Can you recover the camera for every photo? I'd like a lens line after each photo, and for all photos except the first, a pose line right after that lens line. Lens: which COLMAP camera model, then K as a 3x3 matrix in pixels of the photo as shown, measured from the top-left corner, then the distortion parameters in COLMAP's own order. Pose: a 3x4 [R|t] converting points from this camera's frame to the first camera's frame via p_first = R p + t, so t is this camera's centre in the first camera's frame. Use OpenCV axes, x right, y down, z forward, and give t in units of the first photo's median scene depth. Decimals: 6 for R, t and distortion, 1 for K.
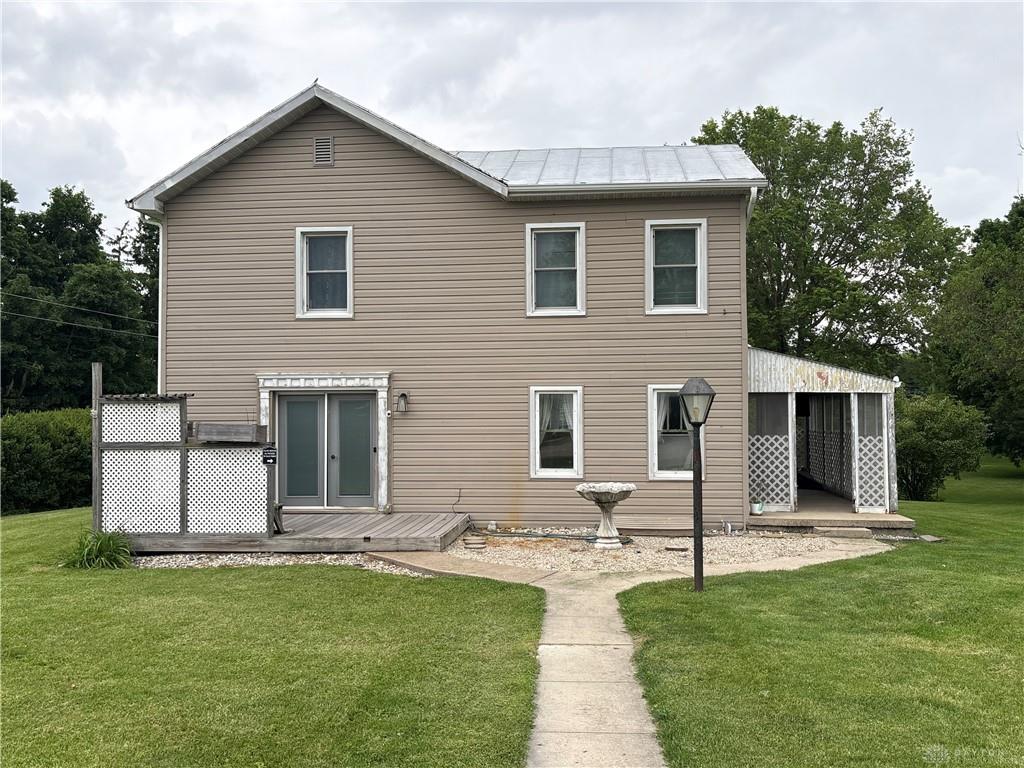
lens RADIAL K [[851.7, 0, 512.1], [0, 851.7, 386.2], [0, 0, 1]] dist [0.025870, -0.031654]
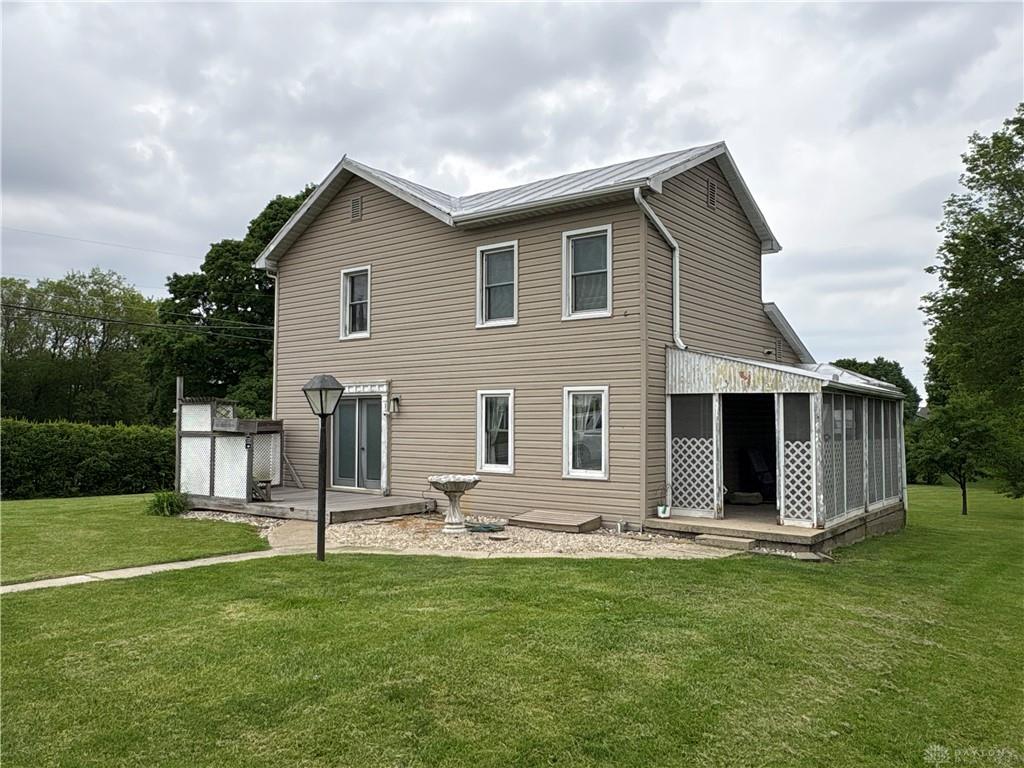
lens RADIAL K [[789.6, 0, 511.6], [0, 789.6, 385.6], [0, 0, 1]] dist [-0.035905, 0.008187]
pose [[0.844663, -0.016277, -0.535051, 0.610546], [0.004591, 0.999721, -0.023165, 0.018071], [0.535279, 0.017110, 0.844502, 0.138689]]
